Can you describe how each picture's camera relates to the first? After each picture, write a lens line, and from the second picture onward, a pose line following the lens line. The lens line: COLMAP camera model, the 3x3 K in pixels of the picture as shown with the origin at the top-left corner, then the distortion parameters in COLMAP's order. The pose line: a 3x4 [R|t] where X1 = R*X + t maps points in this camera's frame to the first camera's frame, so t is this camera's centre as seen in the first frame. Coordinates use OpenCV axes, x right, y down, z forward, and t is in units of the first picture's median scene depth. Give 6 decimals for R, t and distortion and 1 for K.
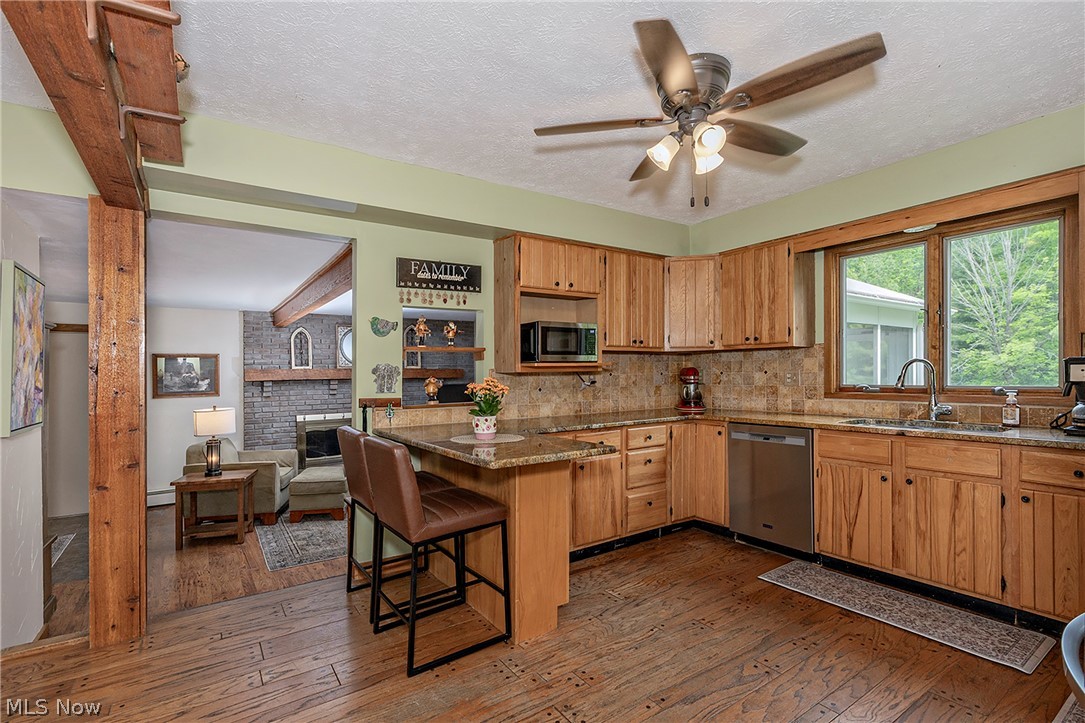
lens RADIAL K [[514.5, 0, 557.6], [0, 514.5, 365.5], [0, 0, 1]] dist [0.003147, 0.000952]
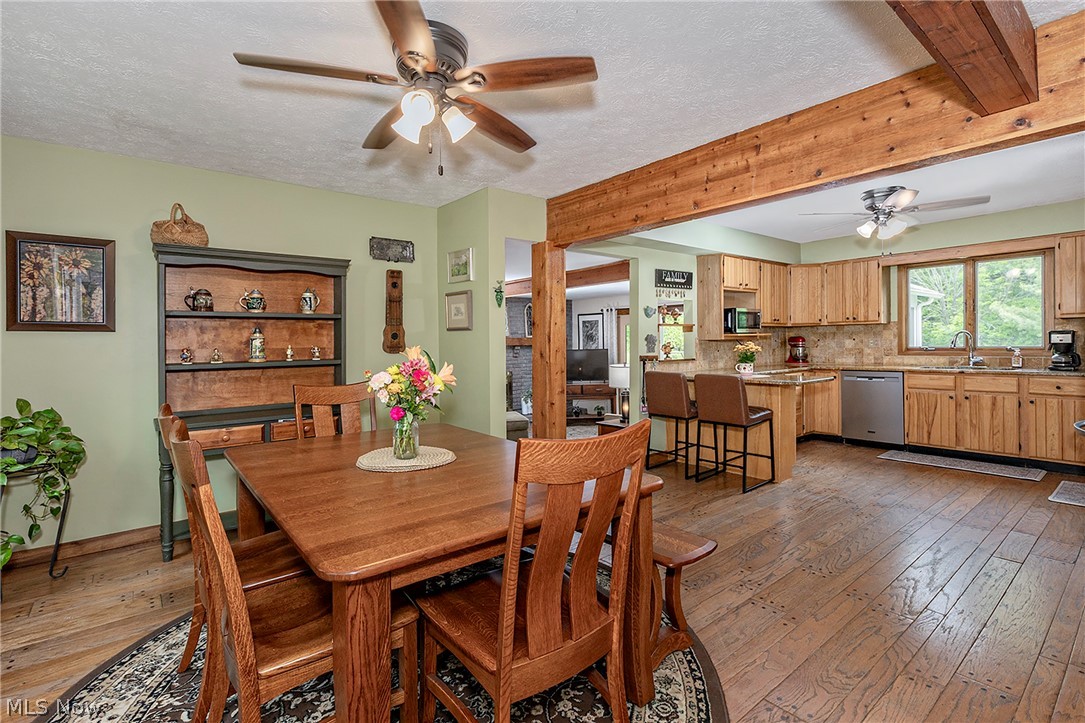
lens RADIAL K [[514.5, 0, 546.4], [0, 514.5, 336.6], [0, 0, 1]] dist [0.003147, 0.000952]
pose [[0.996898, -0.001797, 0.078684, -0.728818], [0.001810, 0.999998, -0.000094, 0.003036], [-0.078684, 0.000236, 0.996900, -0.546171]]
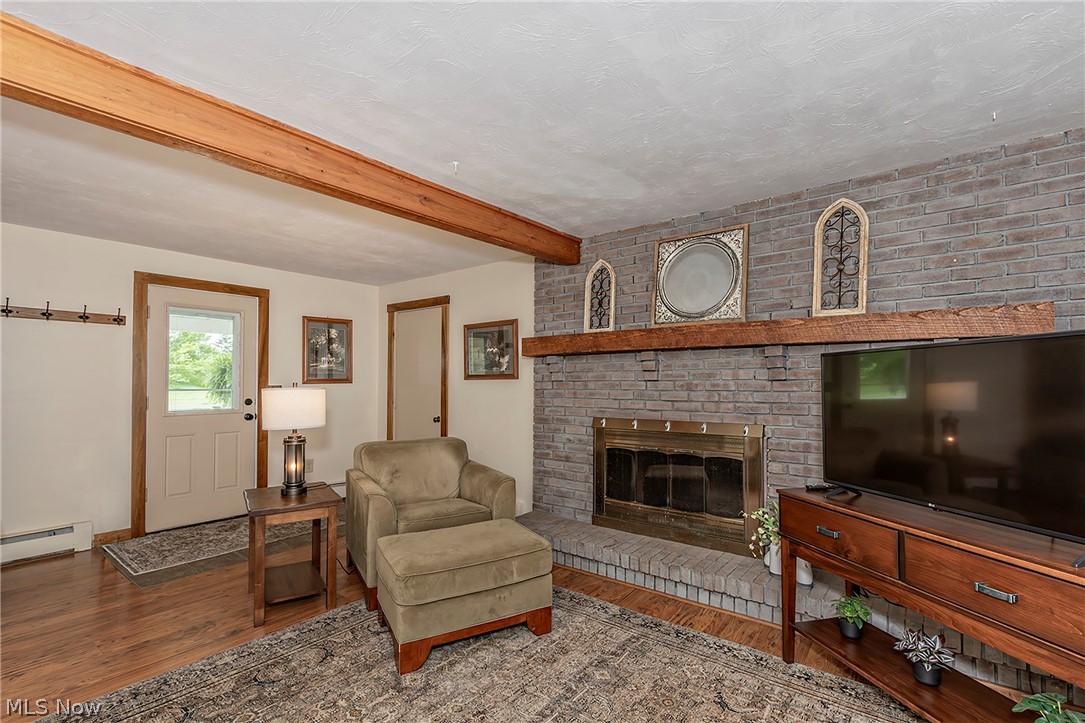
lens RADIAL K [[479.2, 0, 547.9], [0, 479.2, 370.4], [0, 0, 1]] dist [-0.001272, -0.000069]
pose [[0.266051, -0.014474, -0.963850, -0.024188], [0.010817, 0.999869, -0.012029, 0.095772], [0.963898, -0.007226, 0.266173, 1.475792]]
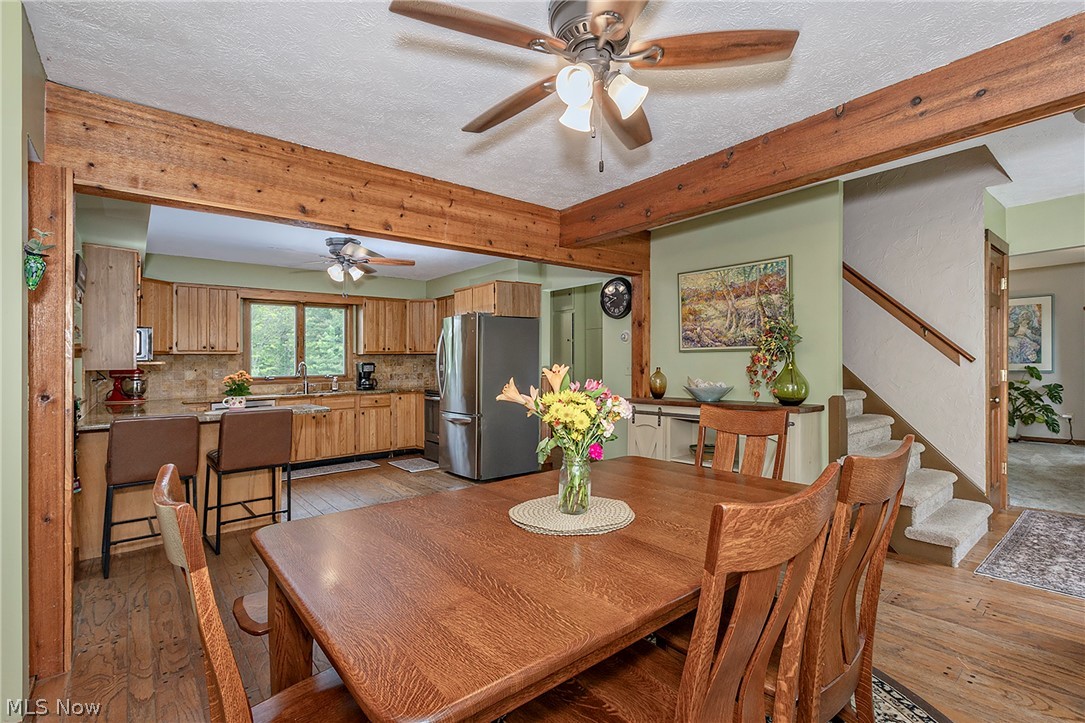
lens RADIAL K [[514.5, 0, 575.6], [0, 514.5, 366.0], [0, 0, 1]] dist [0.003147, 0.000952]
pose [[-0.144917, 0.007140, 0.989418, -1.325556], [0.005457, 0.999965, -0.006417, 0.017843], [-0.989429, 0.004469, -0.144951, 0.172714]]
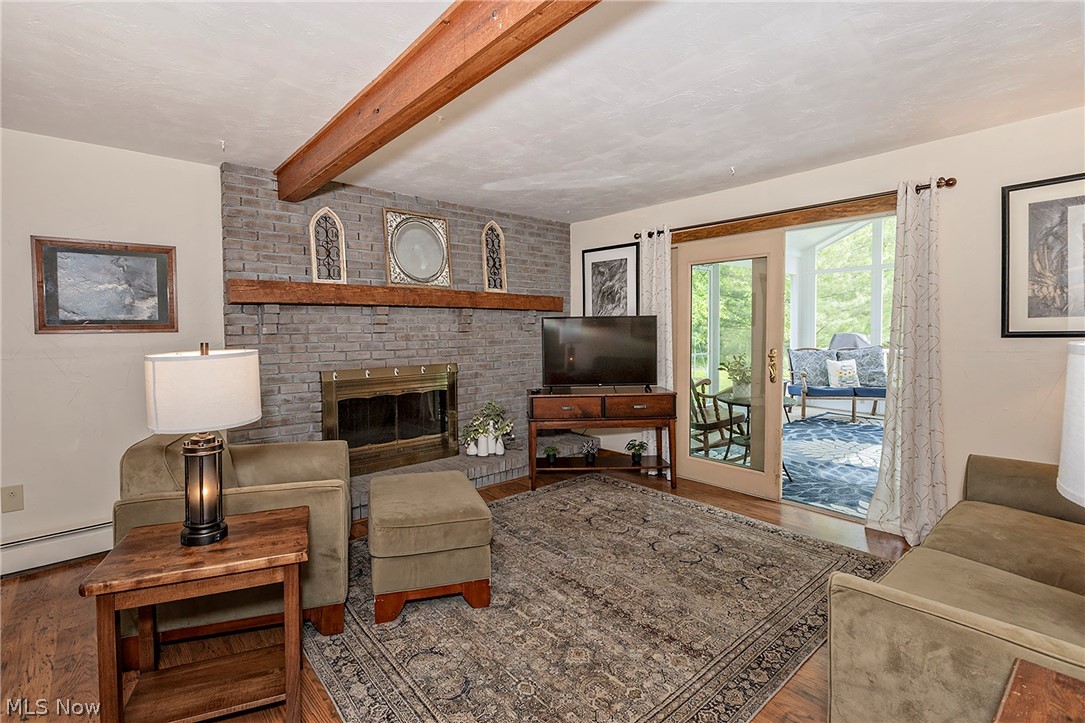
lens RADIAL K [[514.5, 0, 512.5], [0, 514.5, 338.3], [0, 0, 1]] dist [0.003147, 0.000952]
pose [[0.998366, 0.003033, 0.057070, -0.614176], [-0.005009, 0.999392, 0.034506, 0.079829], [-0.056930, -0.034735, 0.997774, 0.822754]]
